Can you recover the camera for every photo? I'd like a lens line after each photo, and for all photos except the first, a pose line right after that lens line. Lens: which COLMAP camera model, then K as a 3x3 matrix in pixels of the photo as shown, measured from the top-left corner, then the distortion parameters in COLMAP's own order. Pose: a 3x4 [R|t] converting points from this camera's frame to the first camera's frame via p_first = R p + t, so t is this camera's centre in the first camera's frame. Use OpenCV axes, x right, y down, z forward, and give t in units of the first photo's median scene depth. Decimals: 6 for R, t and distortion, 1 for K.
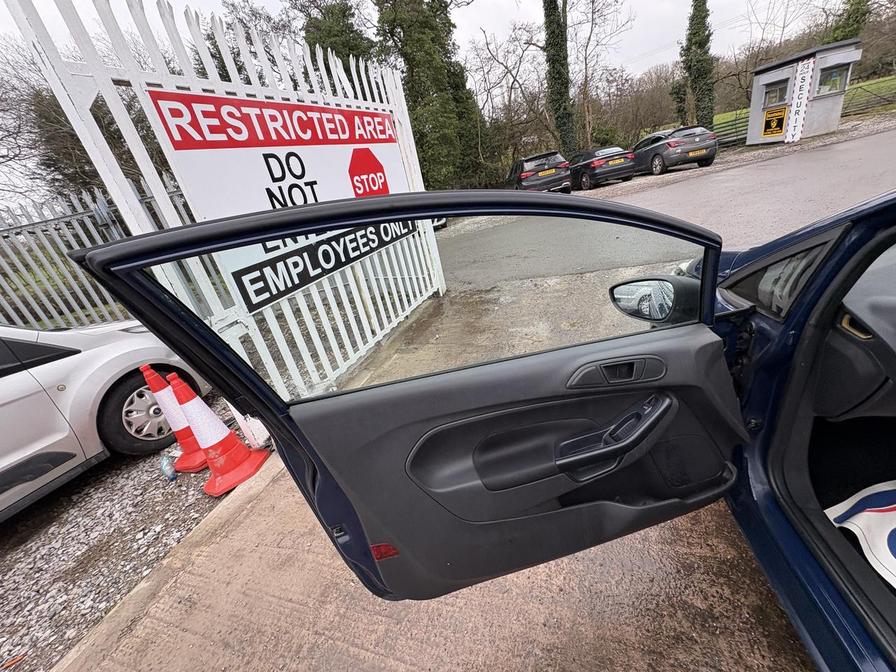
lens RADIAL K [[358.2, 0, 448.0], [0, 358.2, 336.0], [0, 0, 1]] dist [-0.000569, 0.000193]
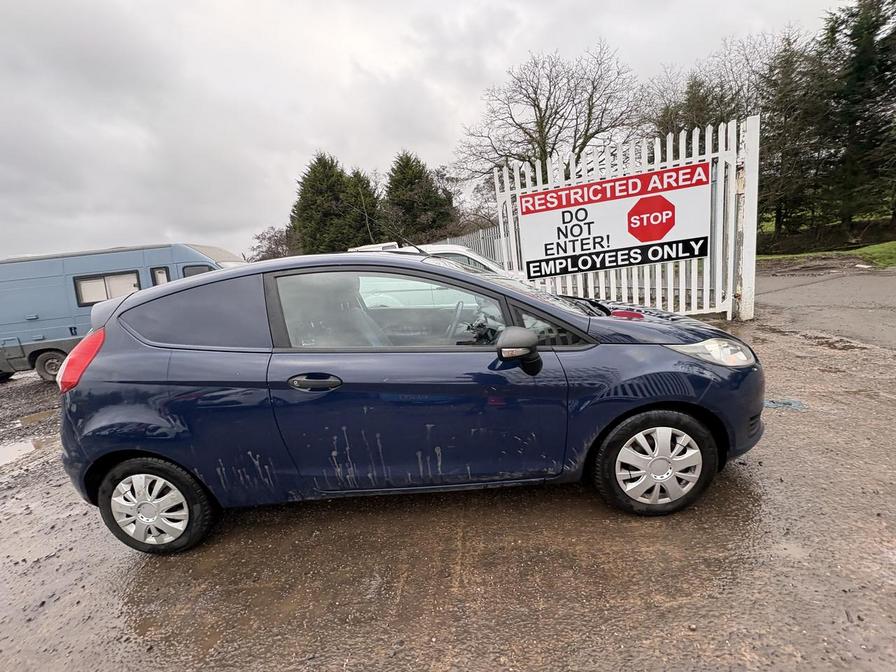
lens RADIAL K [[359.0, 0, 448.0], [0, 359.0, 336.0], [0, 0, 1]] dist [0.000887, 0.000318]
pose [[0.223427, 0.375744, -0.899387, 1.280020], [-0.310879, 0.901993, 0.299604, -0.215638], [0.923815, 0.212661, 0.318341, -0.140306]]
